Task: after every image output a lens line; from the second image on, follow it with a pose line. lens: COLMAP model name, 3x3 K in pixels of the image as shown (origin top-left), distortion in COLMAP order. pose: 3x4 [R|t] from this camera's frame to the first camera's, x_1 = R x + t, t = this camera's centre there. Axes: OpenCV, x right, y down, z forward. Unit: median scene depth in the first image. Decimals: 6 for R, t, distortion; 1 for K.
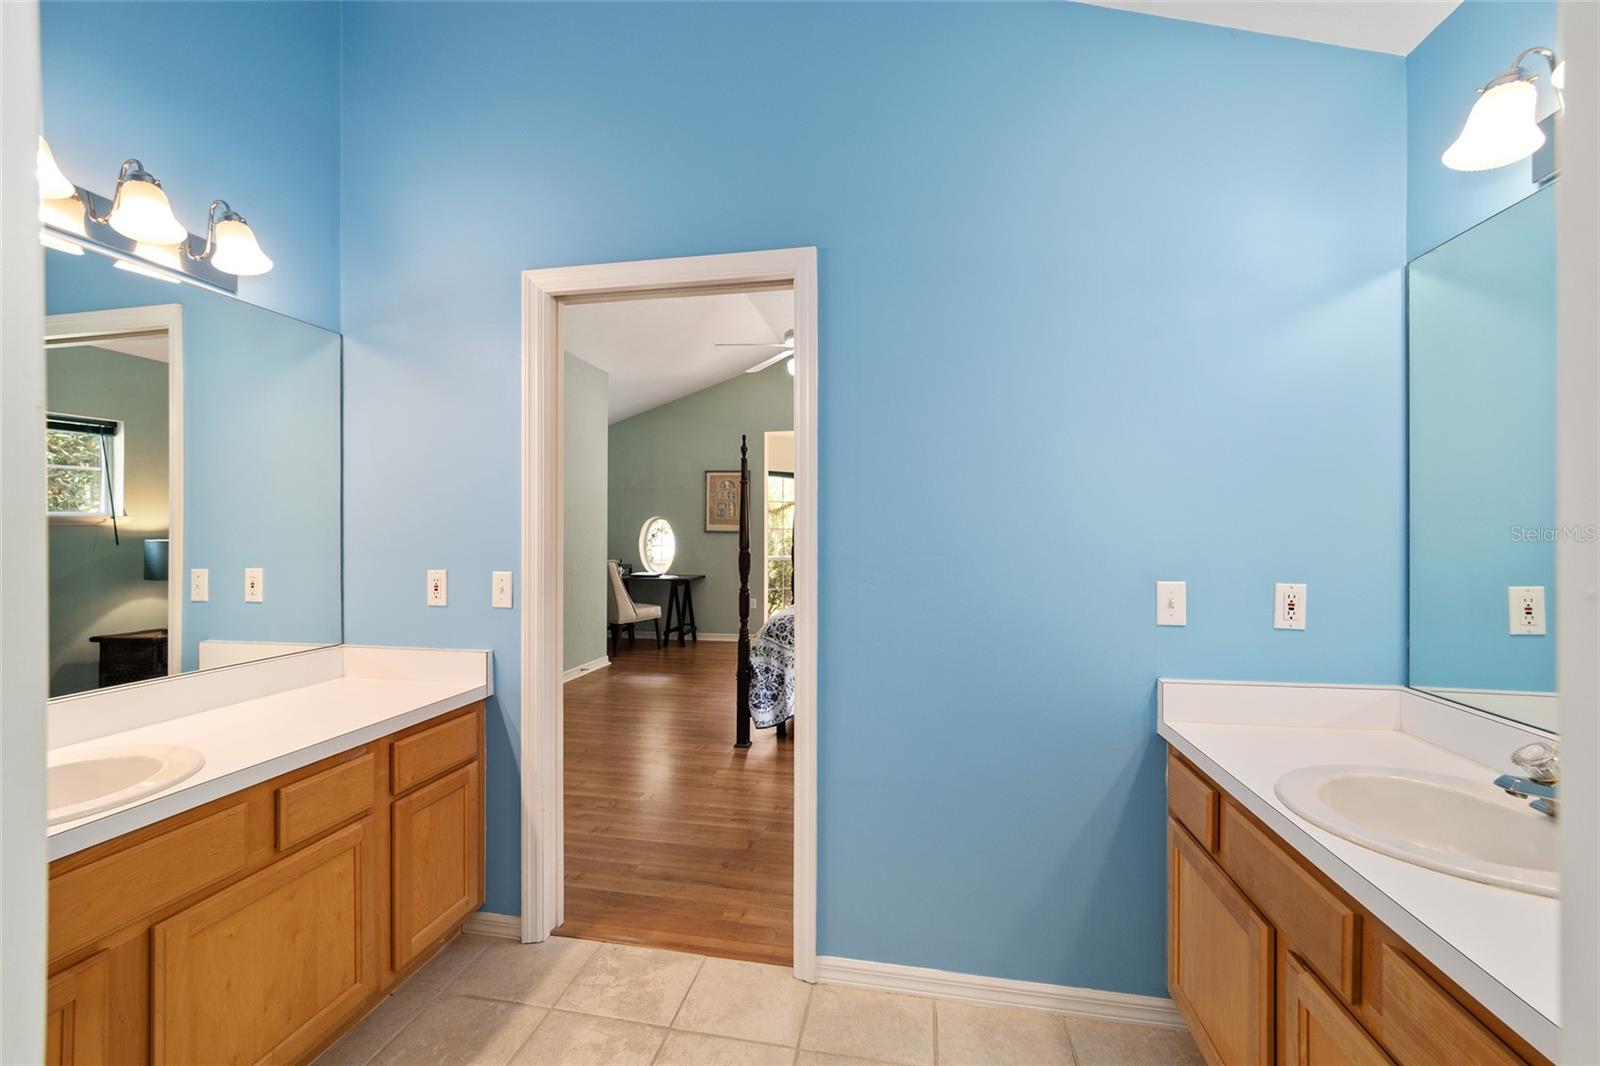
lens RADIAL K [[641.4, 0, 797.8], [0, 641.4, 532.9], [0, 0, 1]] dist [0.000021, 0.000378]
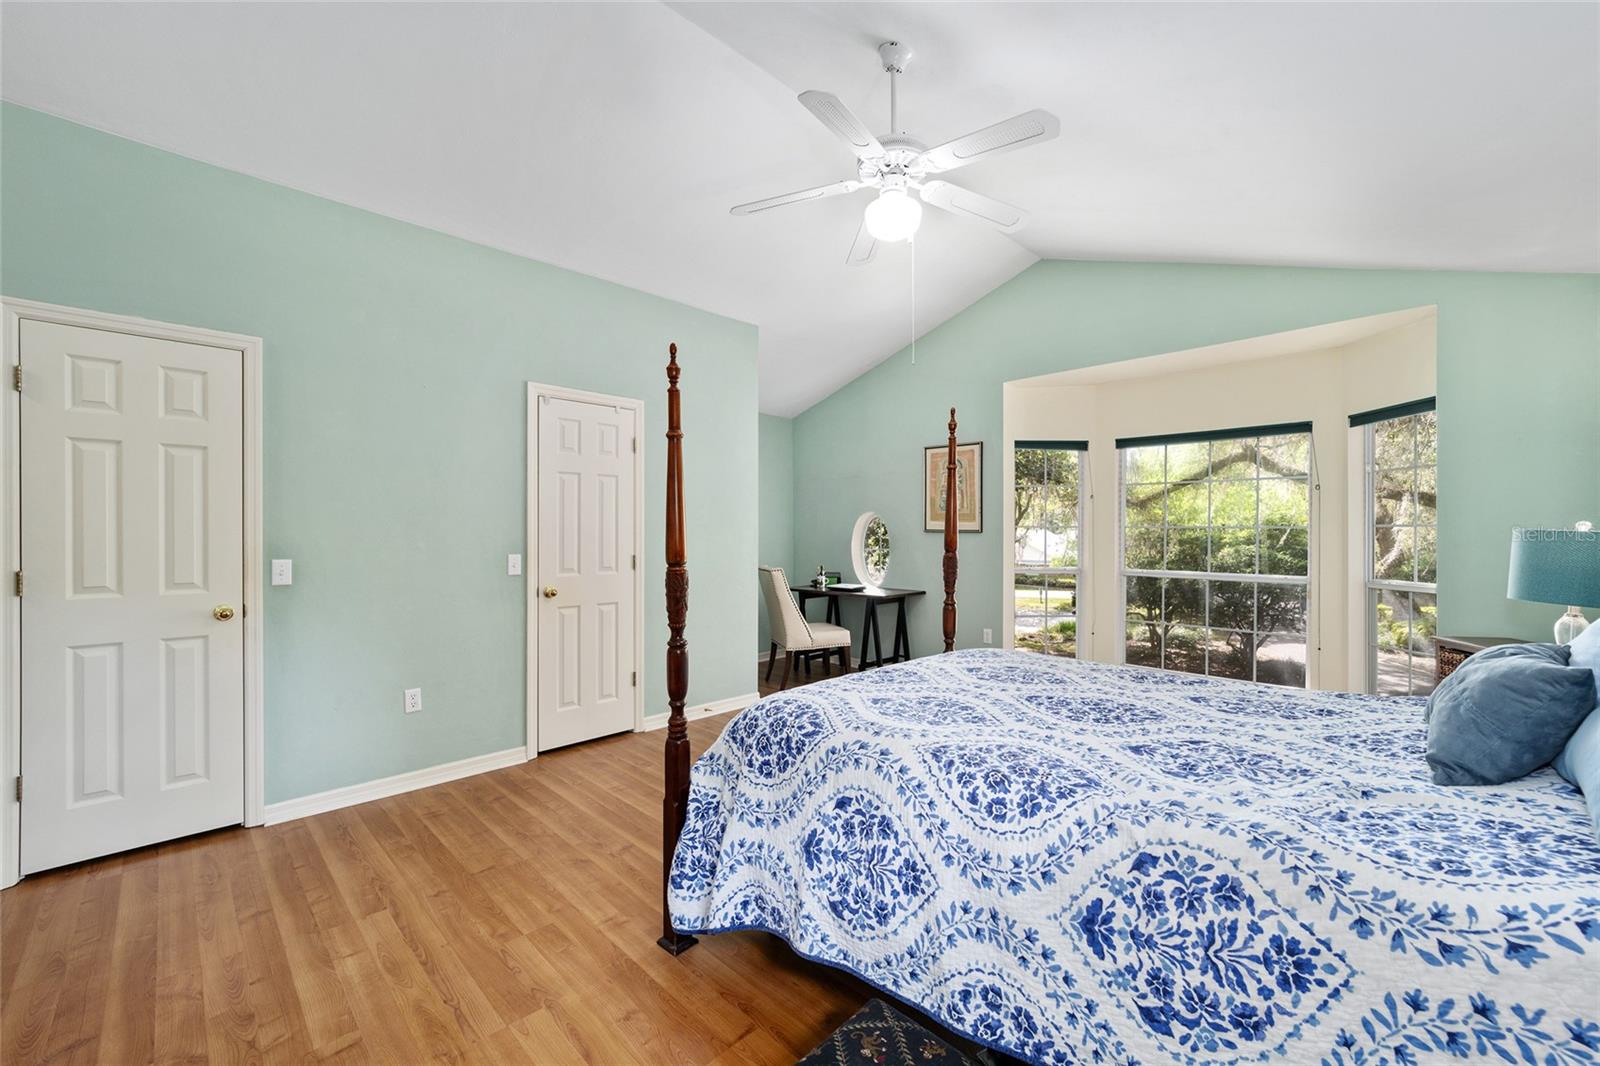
lens RADIAL K [[641.4, 0, 792.7], [0, 641.4, 530.0], [0, 0, 1]] dist [0.000021, 0.000378]
pose [[0.830773, -0.006445, -0.556574, 0.137810], [0.003651, 0.999975, -0.006130, 0.000974], [0.556599, 0.003061, 0.830775, 0.313249]]
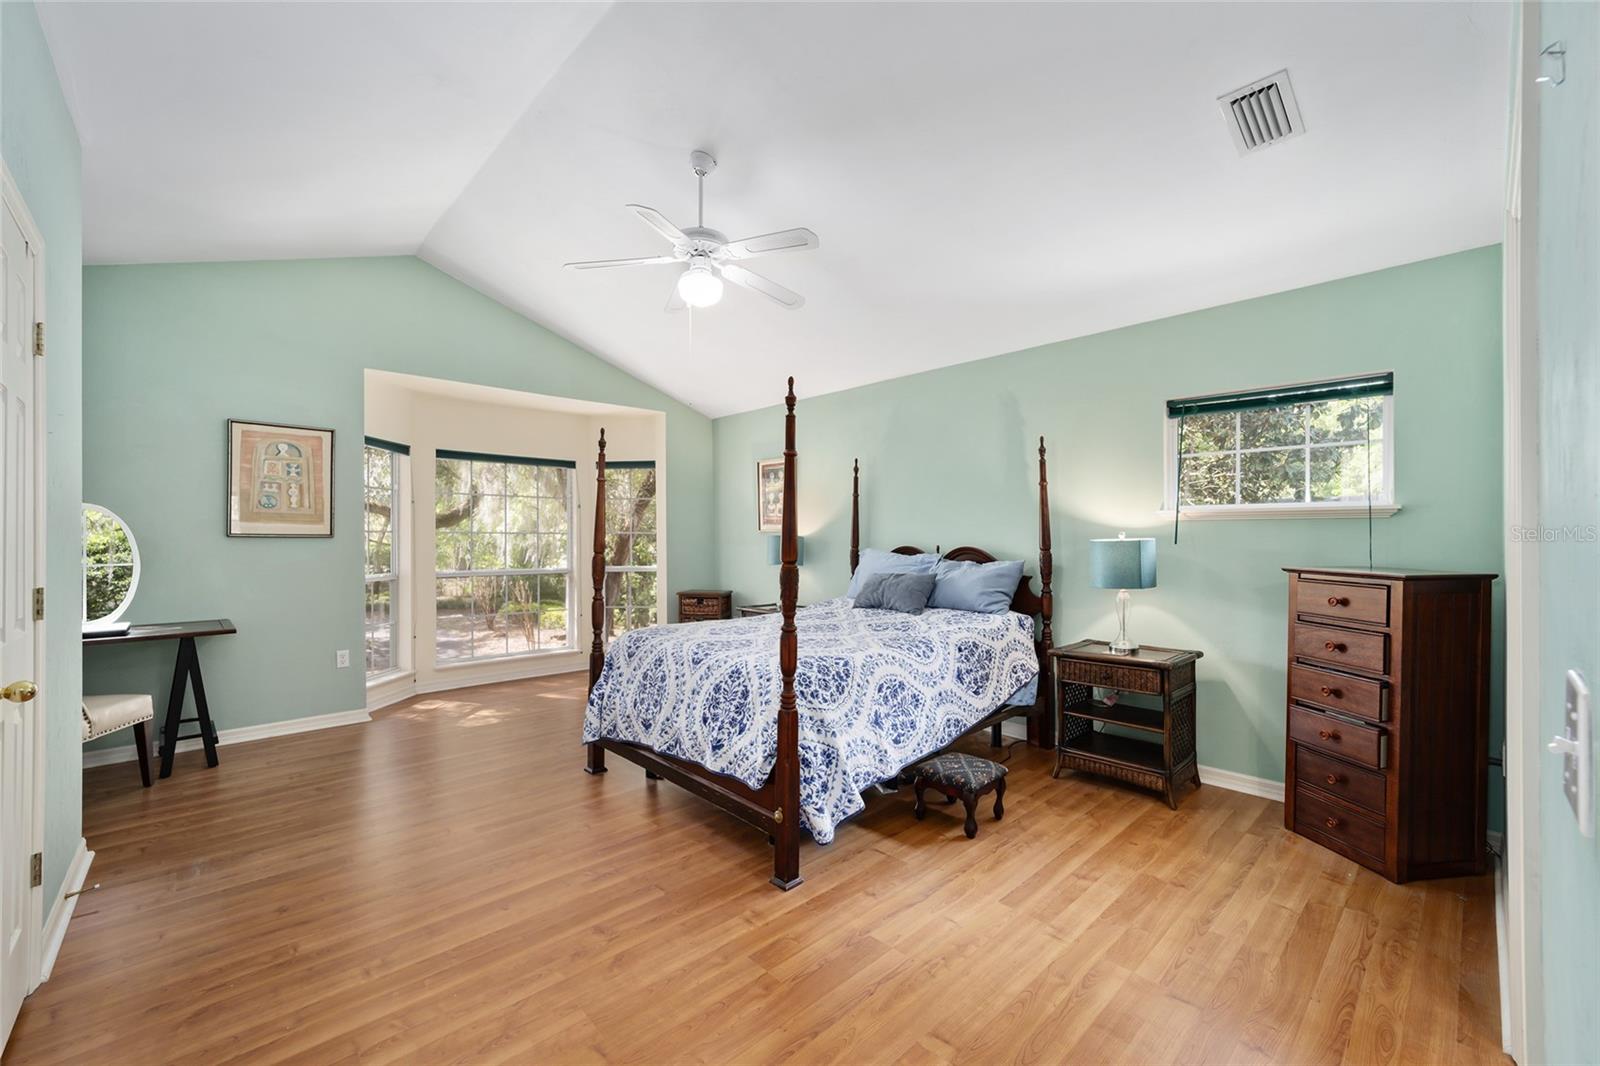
lens RADIAL K [[641.4, 0, 794.5], [0, 641.4, 538.0], [0, 0, 1]] dist [0.000021, 0.000378]
pose [[0.582329, -0.008055, 0.812913, -0.304165], [0.006242, 0.999966, 0.005437, 0.000092], [-0.812929, 0.001908, 0.582360, 0.322044]]
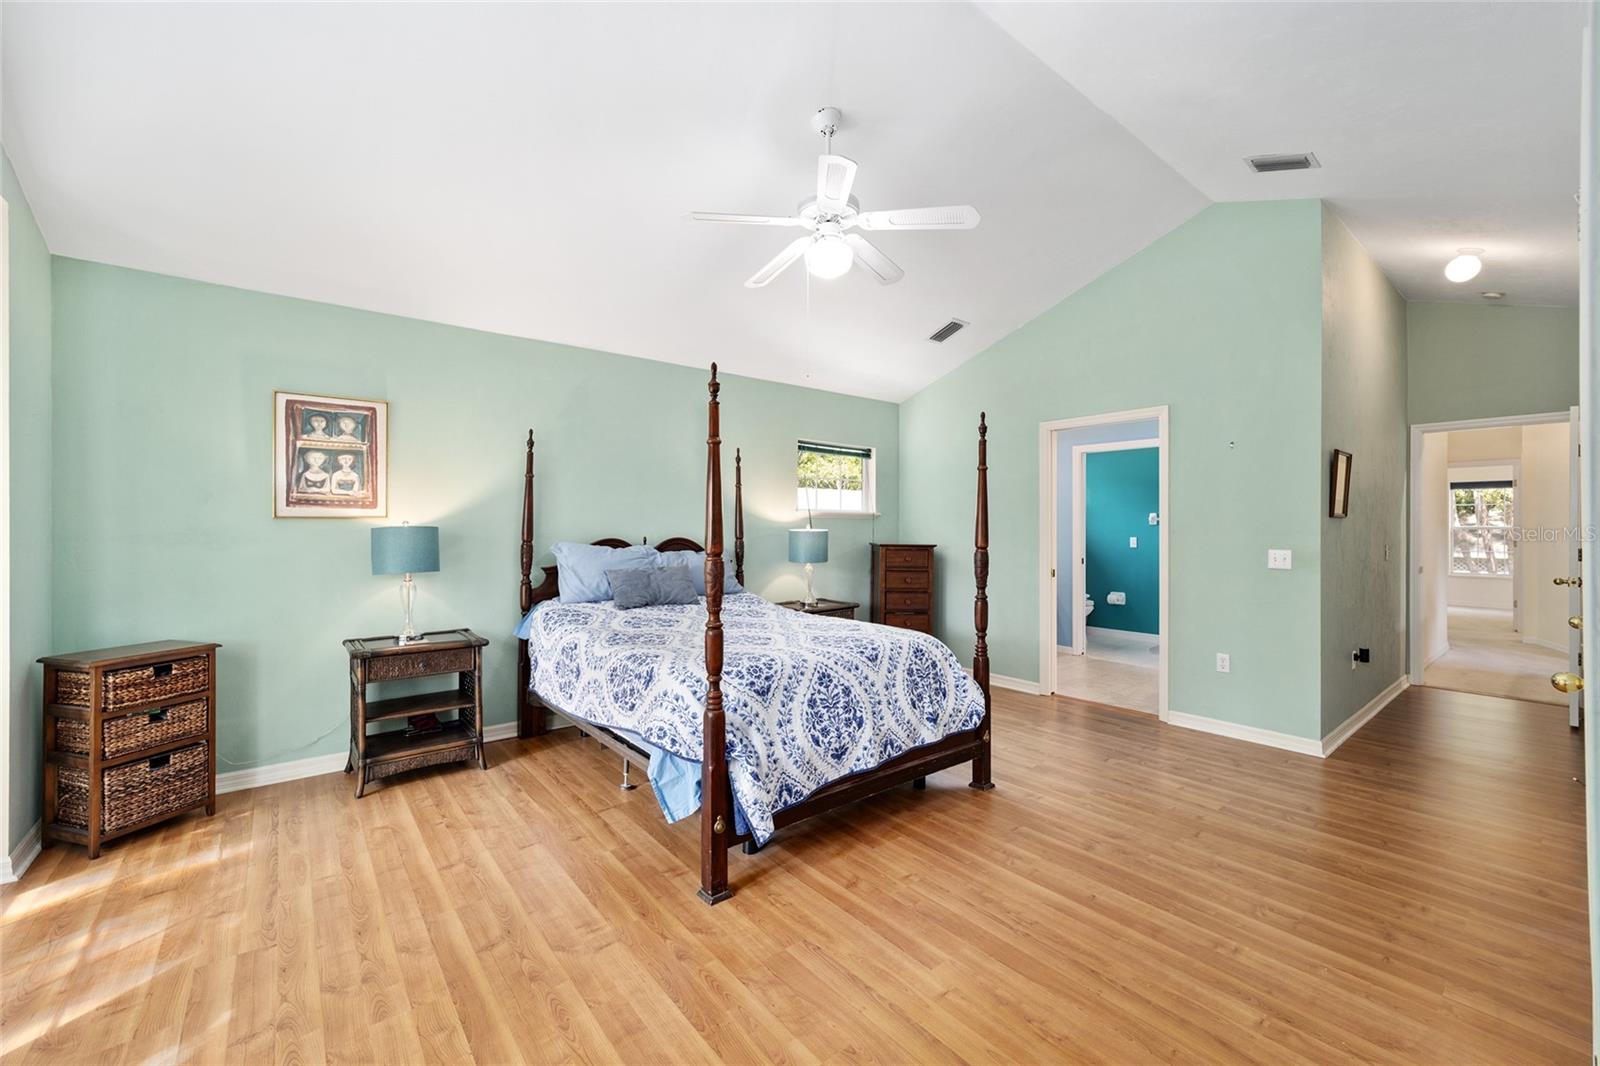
lens RADIAL K [[641.4, 0, 797.5], [0, 641.4, 527.8], [0, 0, 1]] dist [0.000021, 0.000378]
pose [[-0.764595, -0.009167, 0.644446, -0.231810], [-0.006264, 0.999957, 0.006792, -0.001657], [-0.644481, 0.001156, -0.764620, 0.895512]]
